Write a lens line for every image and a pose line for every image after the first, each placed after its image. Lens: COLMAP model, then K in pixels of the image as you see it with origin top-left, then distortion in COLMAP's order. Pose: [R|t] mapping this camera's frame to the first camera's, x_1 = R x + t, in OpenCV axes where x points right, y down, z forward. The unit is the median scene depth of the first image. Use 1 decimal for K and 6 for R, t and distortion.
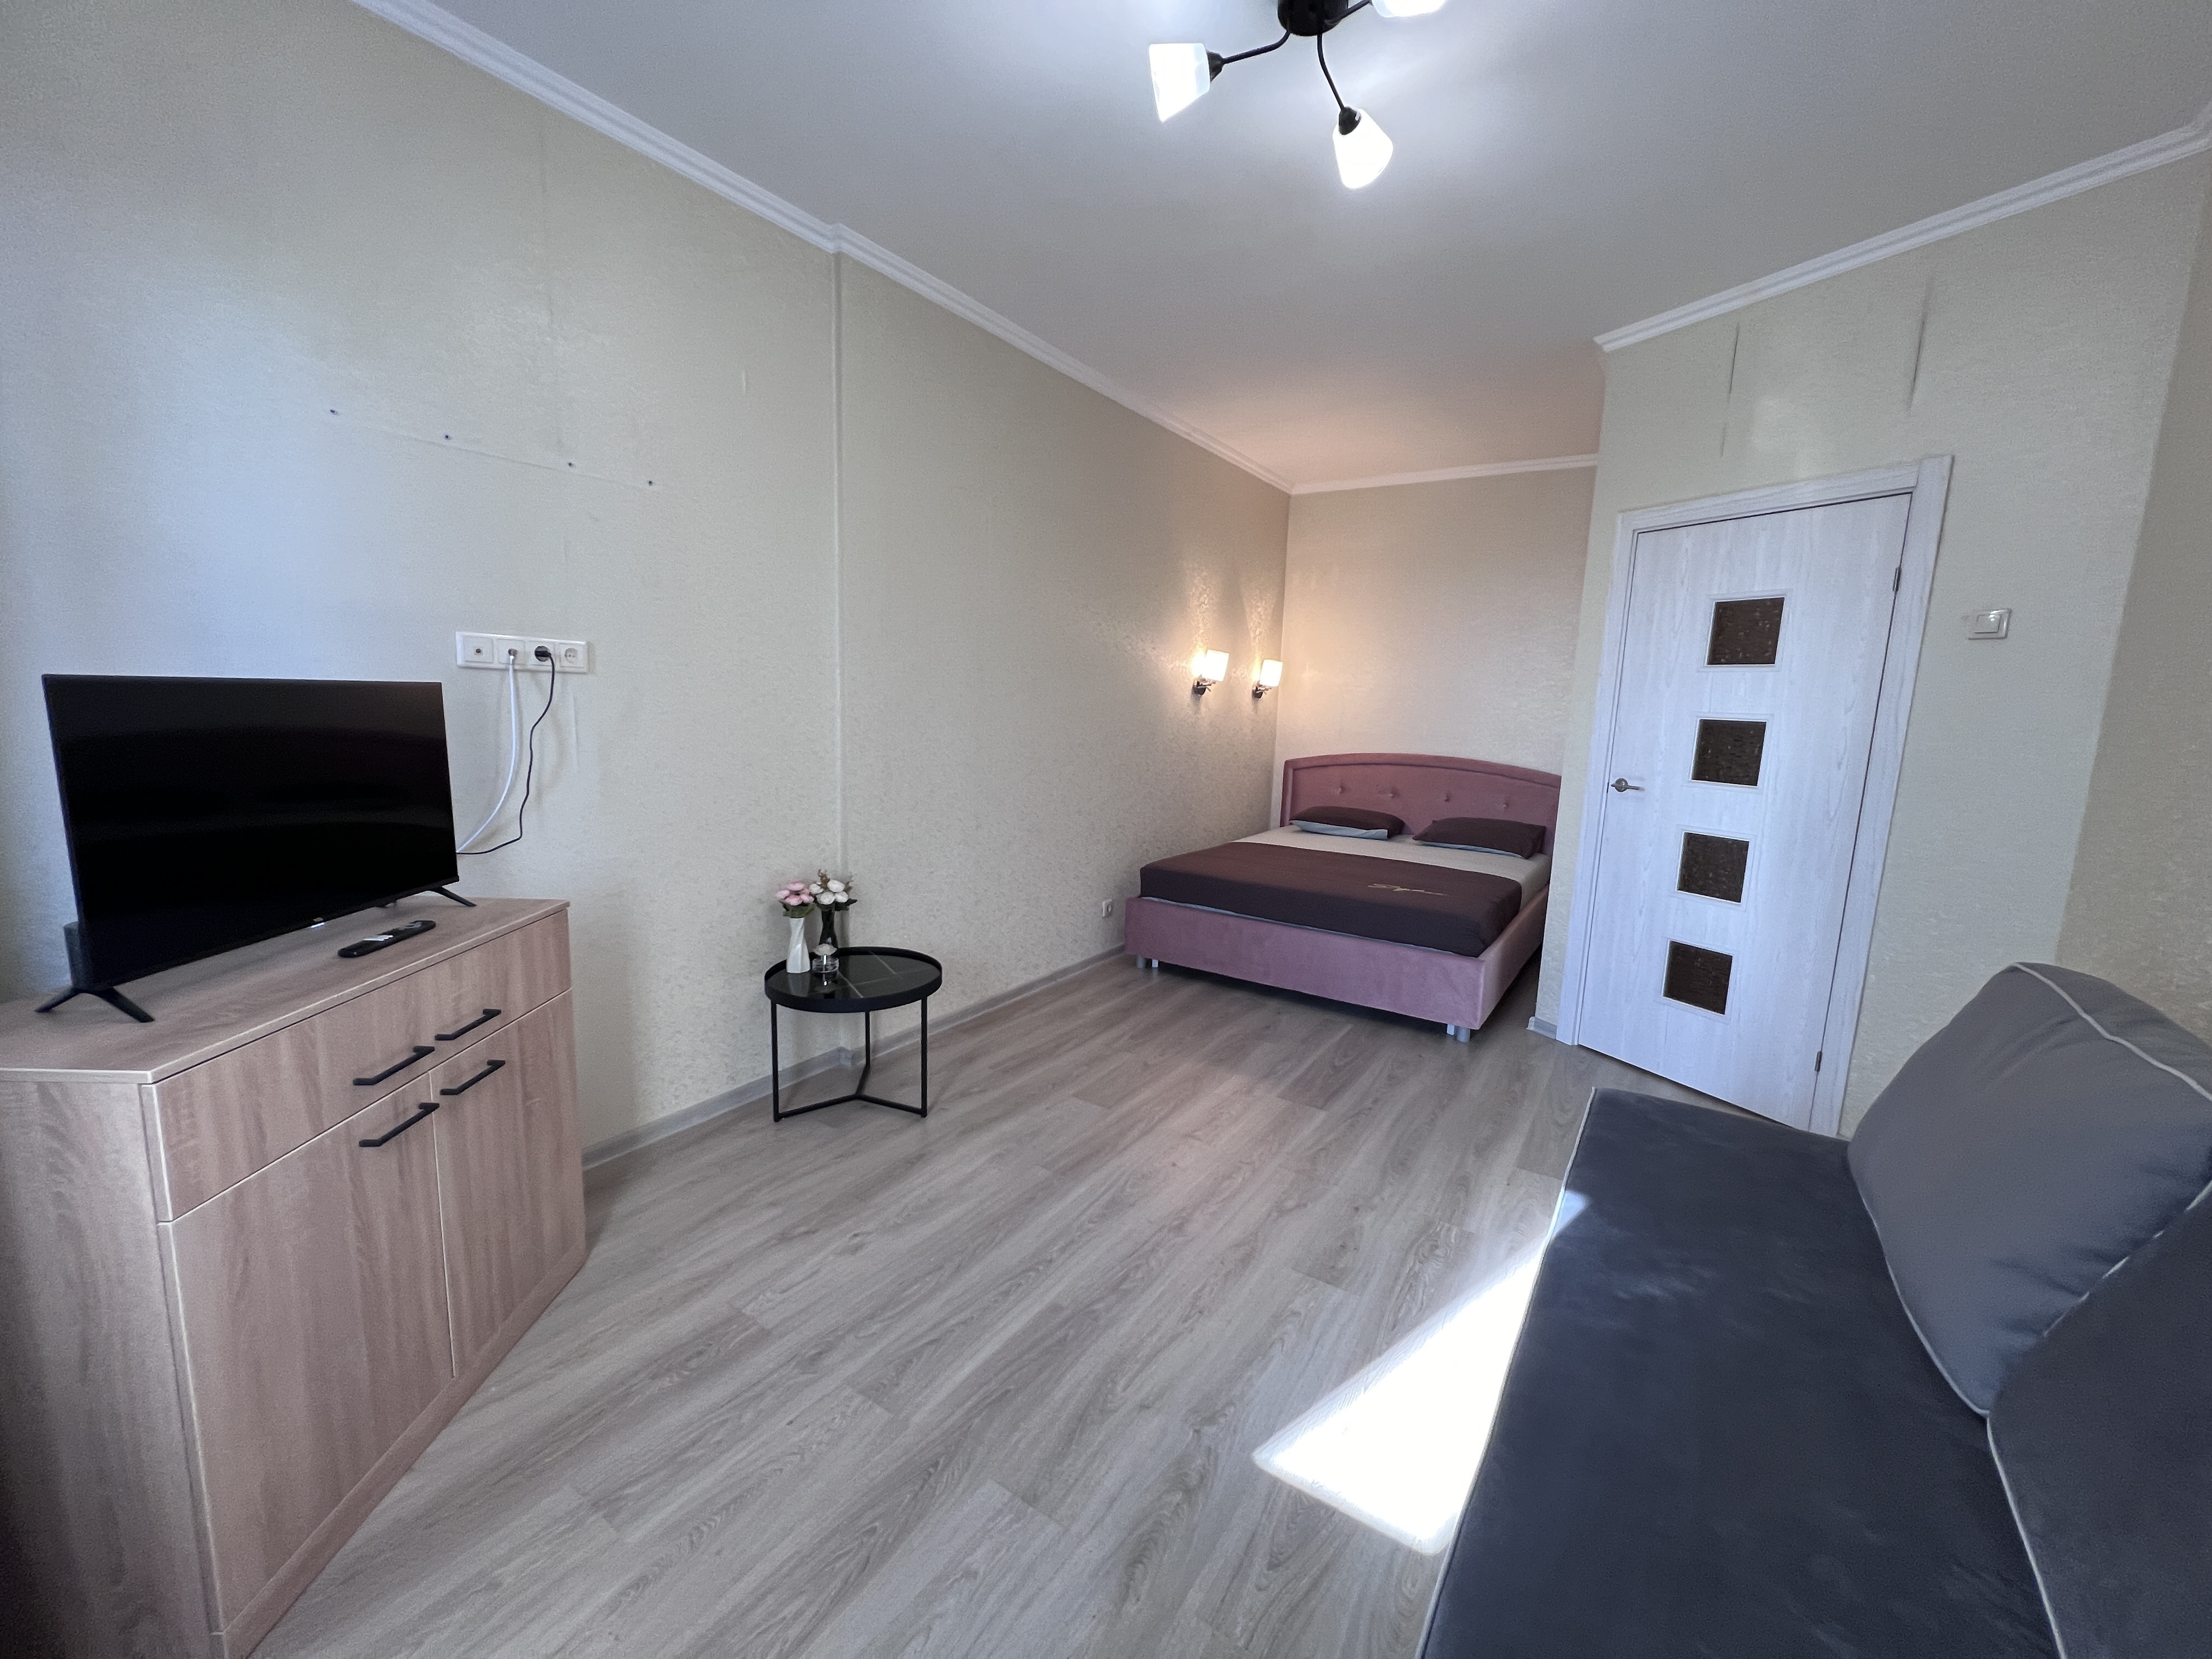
lens RADIAL K [[883.5, 0, 1115.1], [0, 883.5, 834.9], [0, 0, 1]] dist [-0.002695, 0.000606]
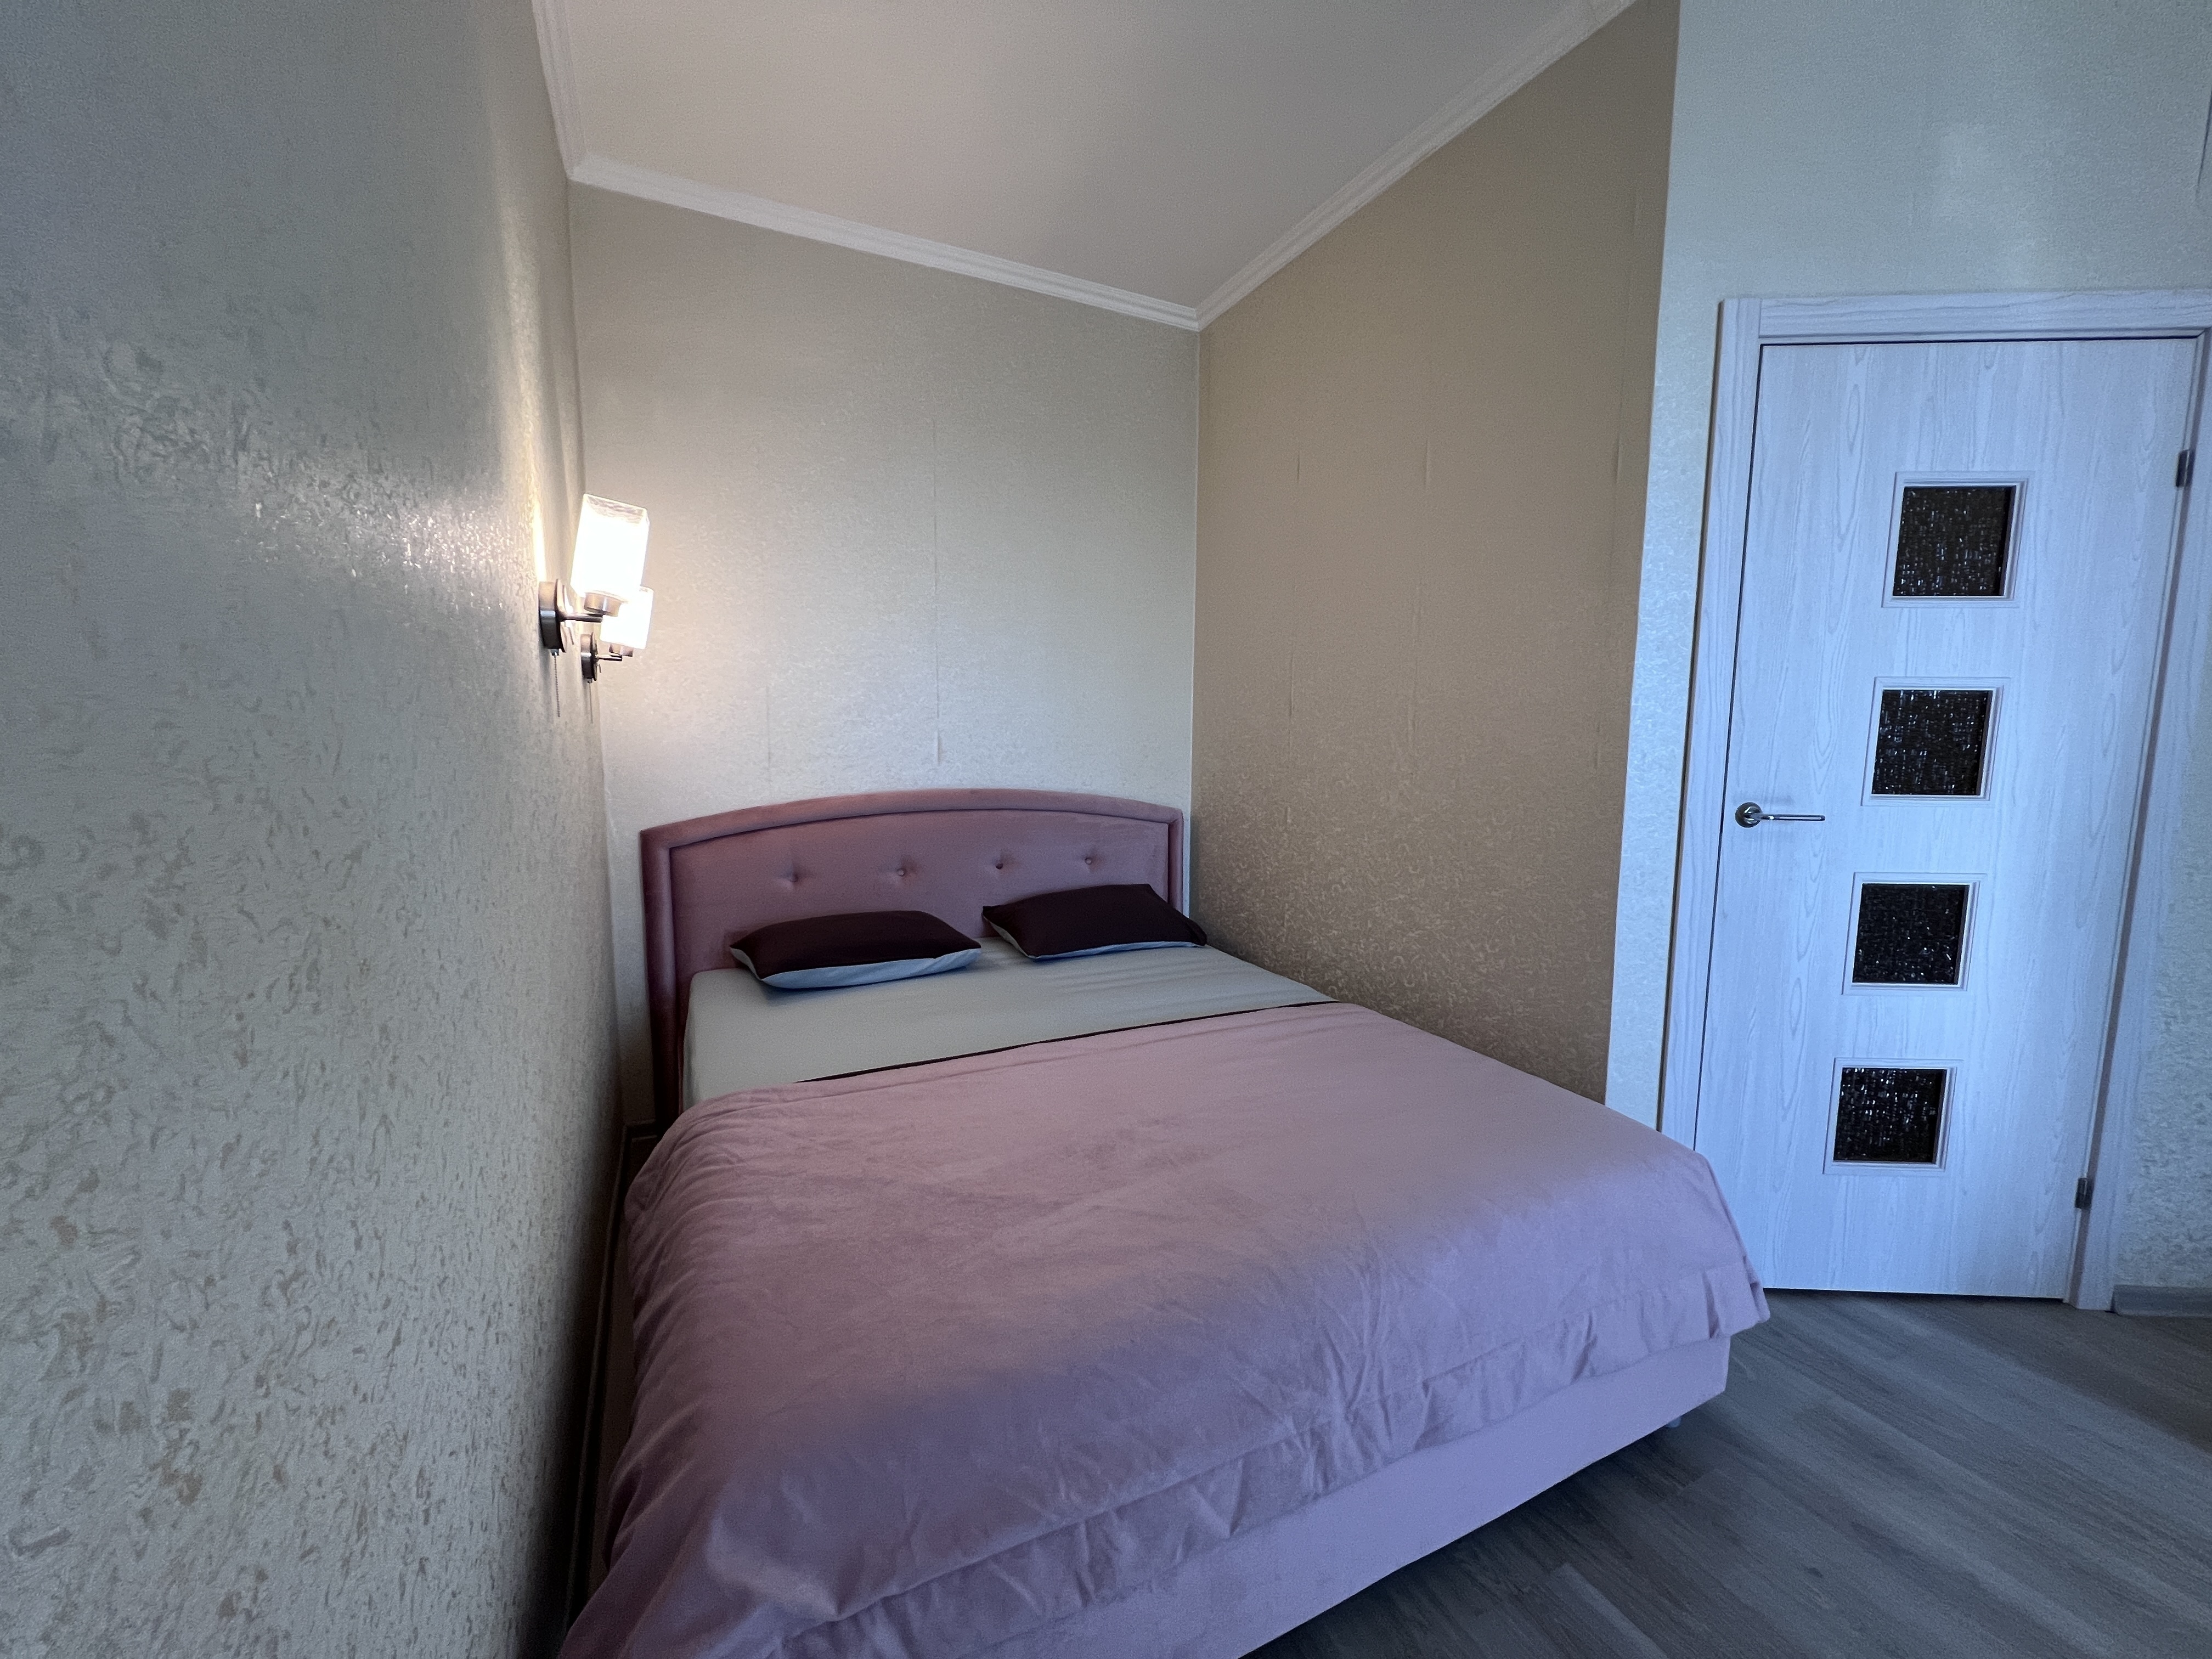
lens RADIAL K [[883.5, 0, 1109.3], [0, 883.5, 829.9], [0, 0, 1]] dist [-0.002695, 0.000606]
pose [[0.512108, -0.126487, 0.849556, -0.062566], [0.145735, 0.987552, 0.059184, -0.089388], [-0.846467, 0.093502, 0.524167, 0.683265]]
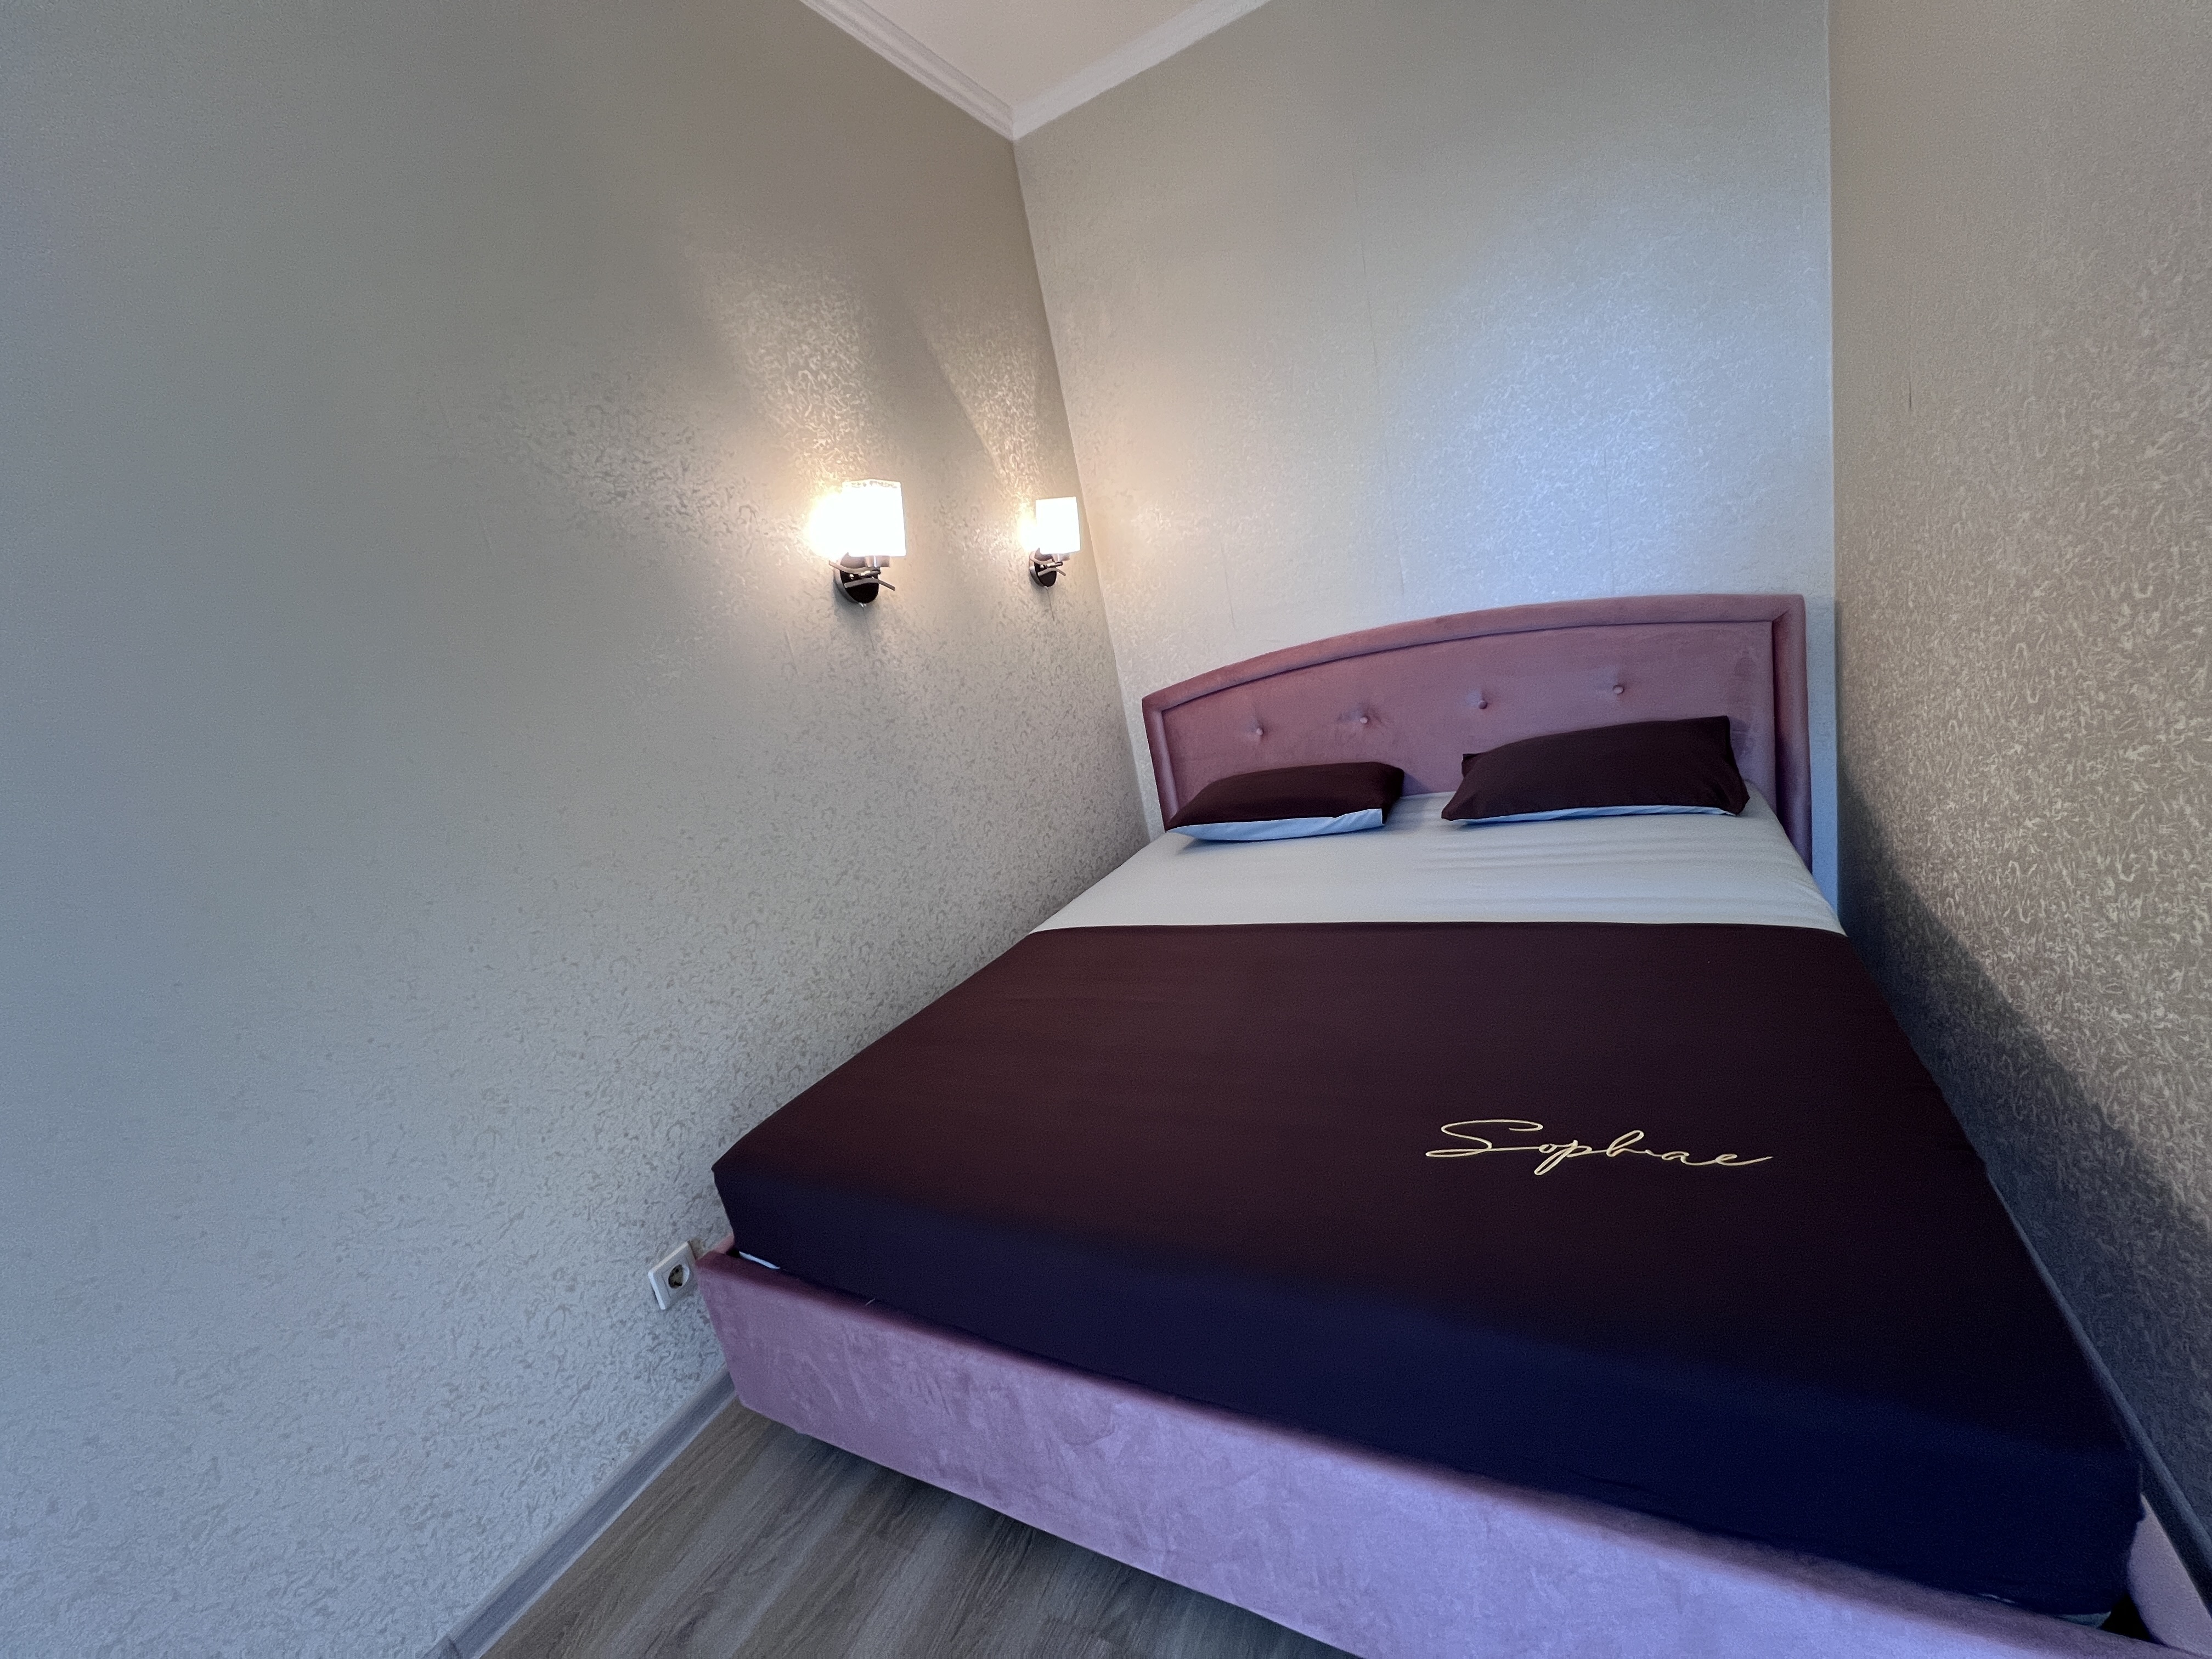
lens RADIAL K [[883.5, 0, 1115.1], [0, 883.5, 829.0], [0, 0, 1]] dist [-0.002695, 0.000606]
pose [[0.968674, -0.244833, 0.041565, 0.161012], [0.241726, 0.967949, 0.068139, -0.057961], [-0.056916, -0.055958, 0.996810, 0.574425]]
